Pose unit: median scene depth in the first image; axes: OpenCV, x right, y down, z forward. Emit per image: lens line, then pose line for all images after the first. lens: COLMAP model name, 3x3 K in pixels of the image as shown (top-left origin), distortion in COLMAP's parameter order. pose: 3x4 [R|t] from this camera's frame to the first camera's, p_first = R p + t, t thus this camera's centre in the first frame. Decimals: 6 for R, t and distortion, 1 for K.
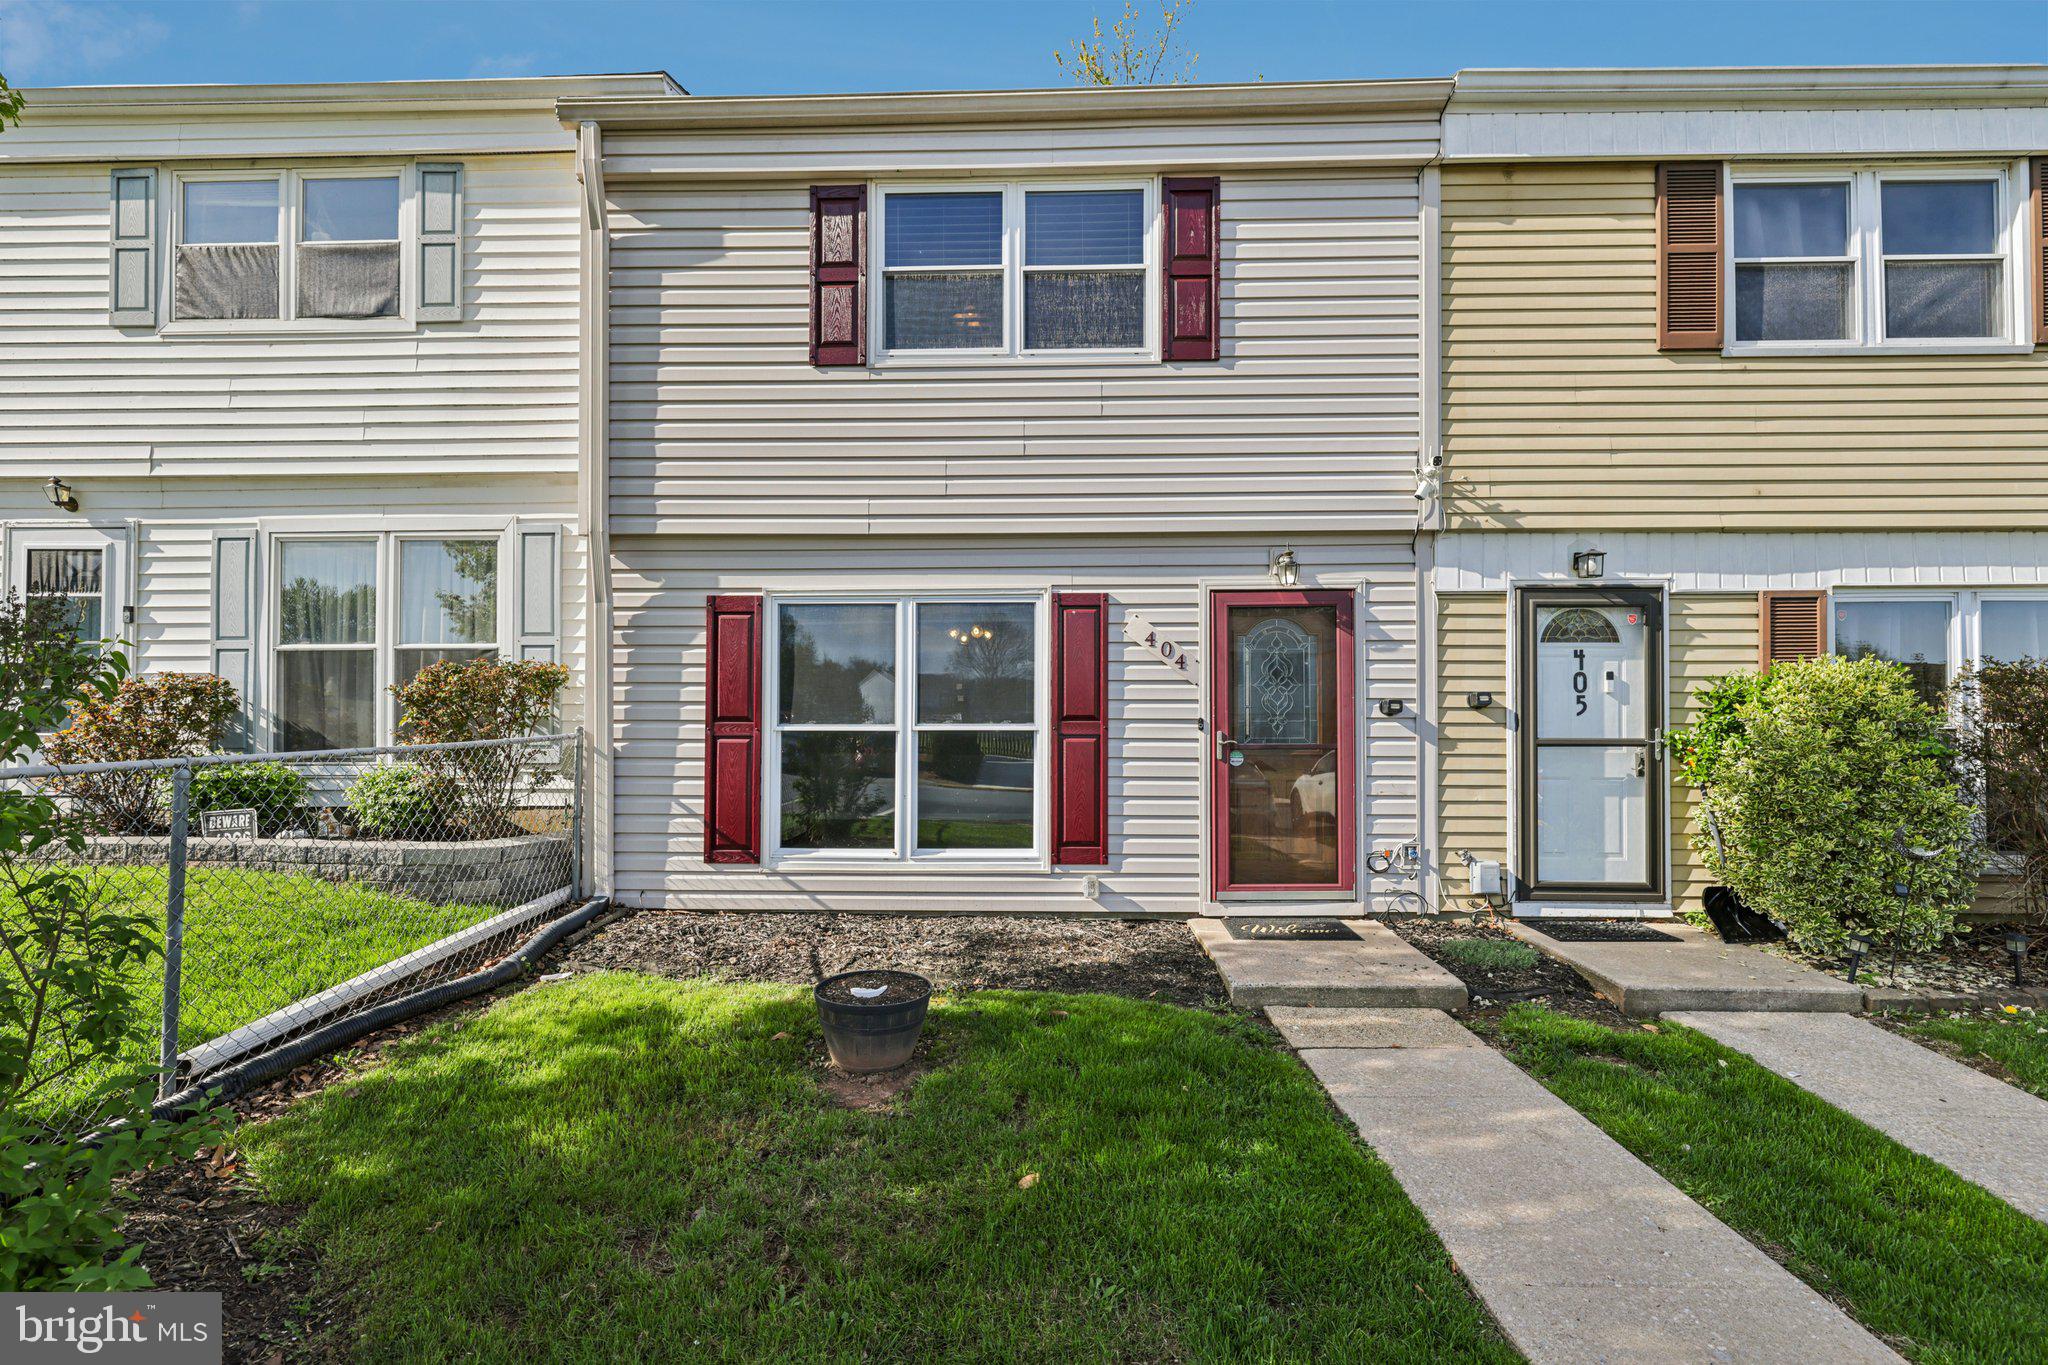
lens RADIAL K [[891.3, 0, 1023.2], [0, 891.3, 688.4], [0, 0, 1]] dist [-0.000419, 0.000164]
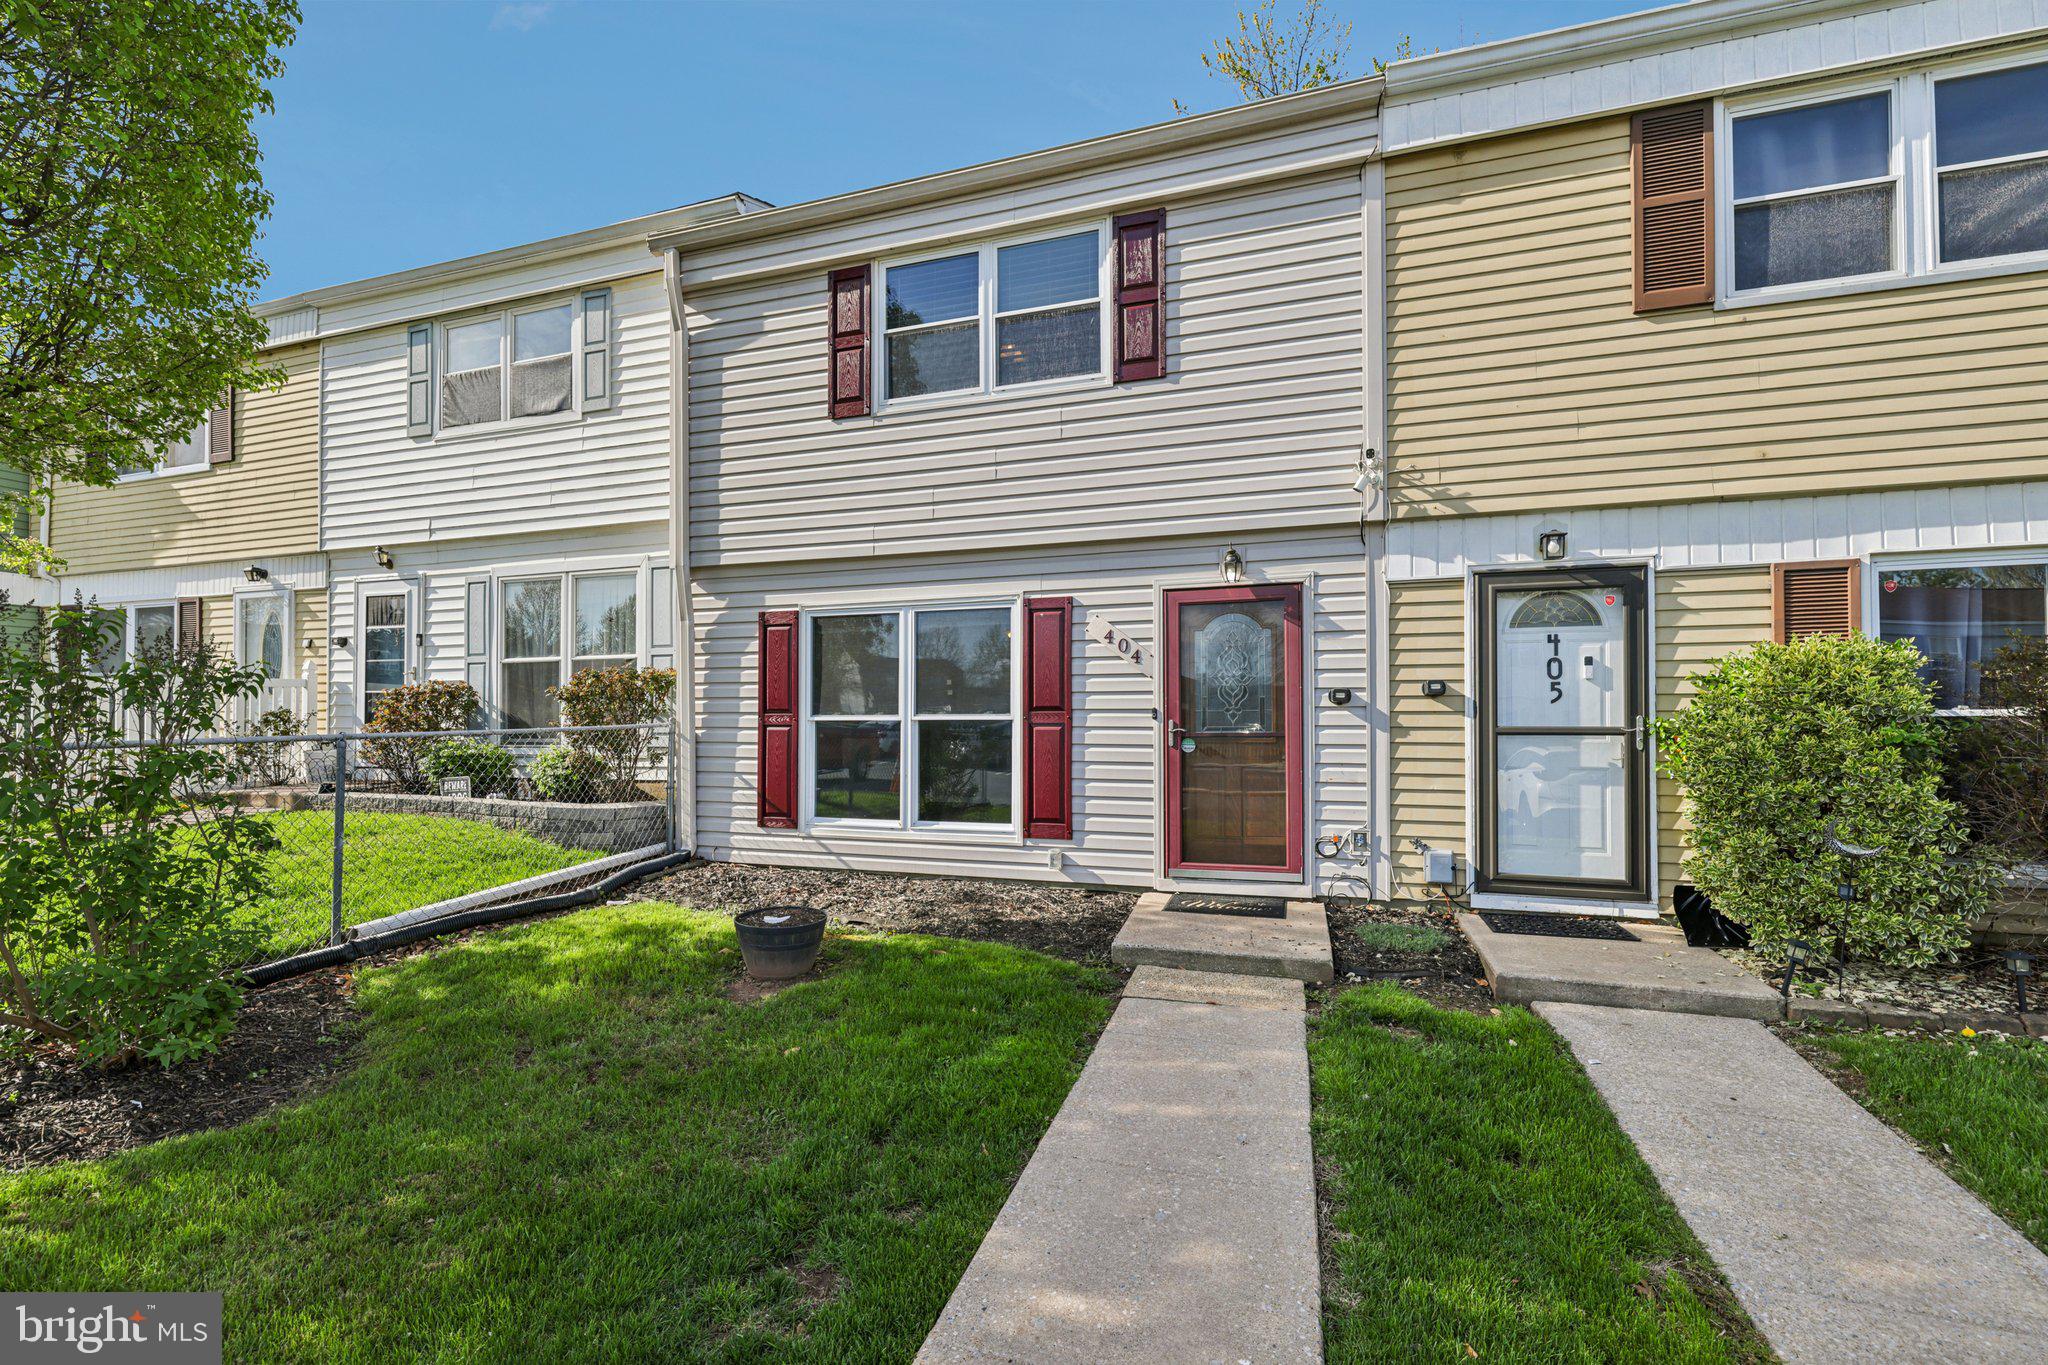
lens RADIAL K [[891.3, 0, 1025.5], [0, 891.3, 684.7], [0, 0, 1]] dist [-0.000419, 0.000164]
pose [[0.956858, -0.013583, -0.290239, 0.364393], [0.013141, 0.999908, -0.003473, 0.006659], [0.290260, -0.000491, 0.956948, -0.083588]]
